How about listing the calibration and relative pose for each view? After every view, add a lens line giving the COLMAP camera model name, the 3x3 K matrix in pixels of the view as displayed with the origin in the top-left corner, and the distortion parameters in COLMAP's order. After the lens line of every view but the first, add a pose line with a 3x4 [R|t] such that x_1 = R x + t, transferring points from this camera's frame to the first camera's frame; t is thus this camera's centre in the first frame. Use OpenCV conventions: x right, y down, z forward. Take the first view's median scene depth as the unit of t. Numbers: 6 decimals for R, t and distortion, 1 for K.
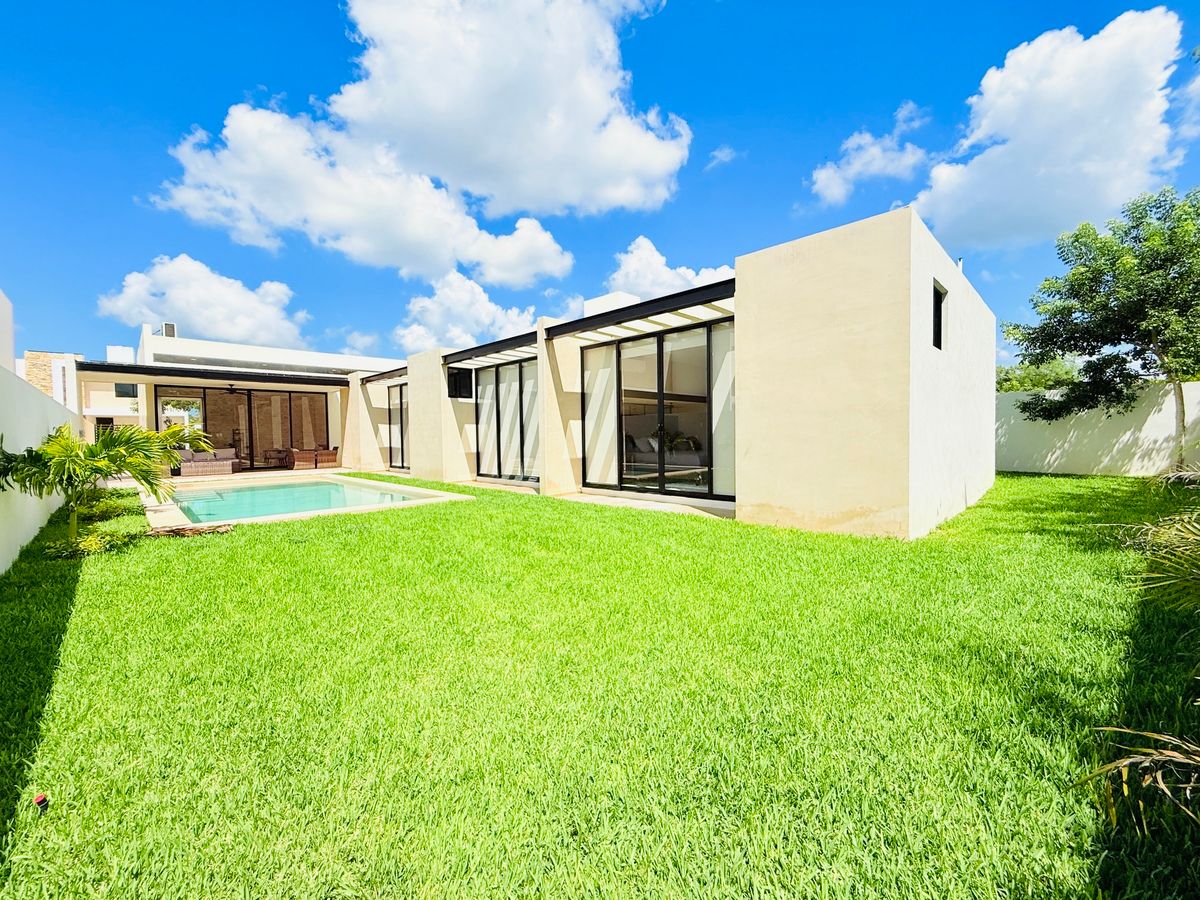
lens RADIAL K [[478.6, 0, 600.7], [0, 478.6, 447.8], [0, 0, 1]] dist [-0.016127, -0.000121]
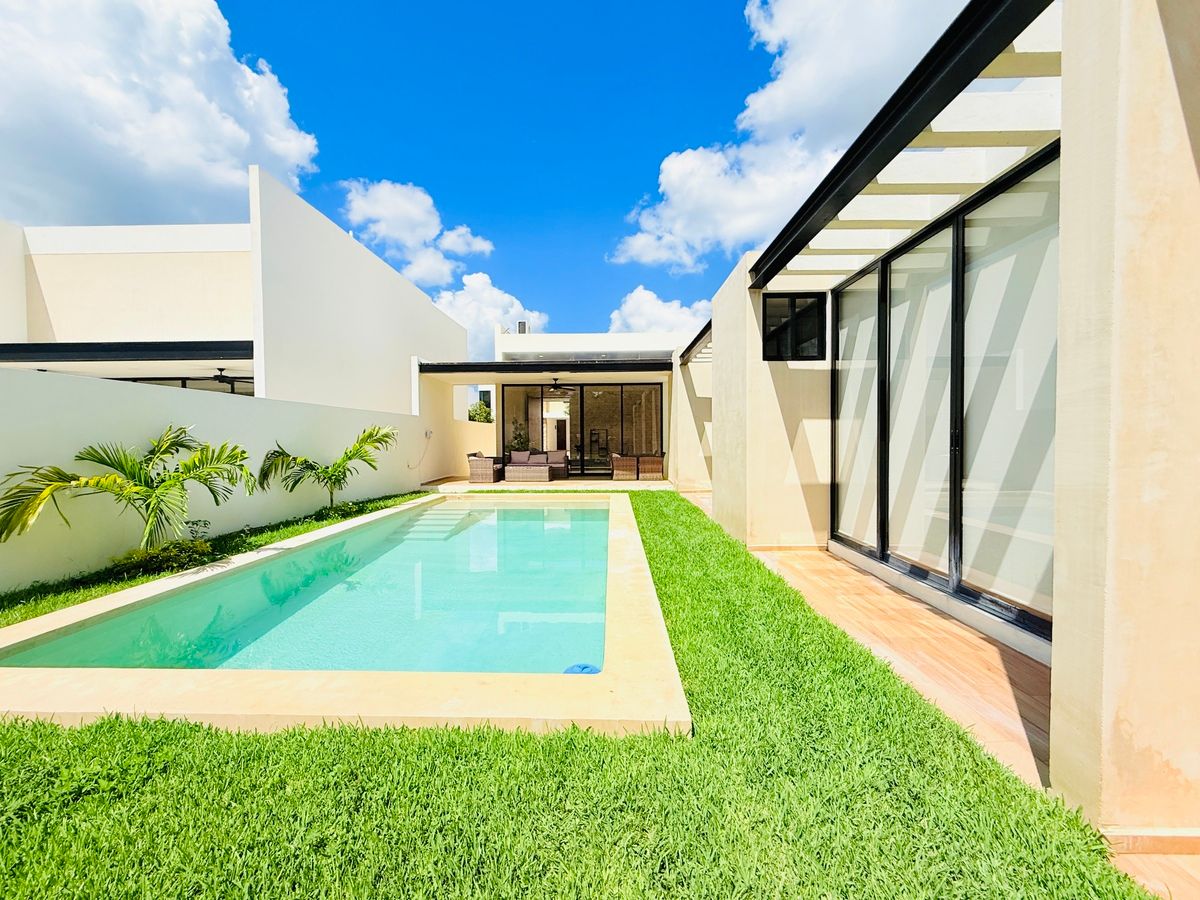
lens RADIAL K [[478.6, 0, 601.5], [0, 478.6, 447.1], [0, 0, 1]] dist [-0.016127, -0.000121]
pose [[0.686079, 0.025827, -0.727068, -0.088672], [-0.028250, 0.999562, 0.008850, -0.021515], [0.726978, 0.014468, 0.686508, 0.552125]]
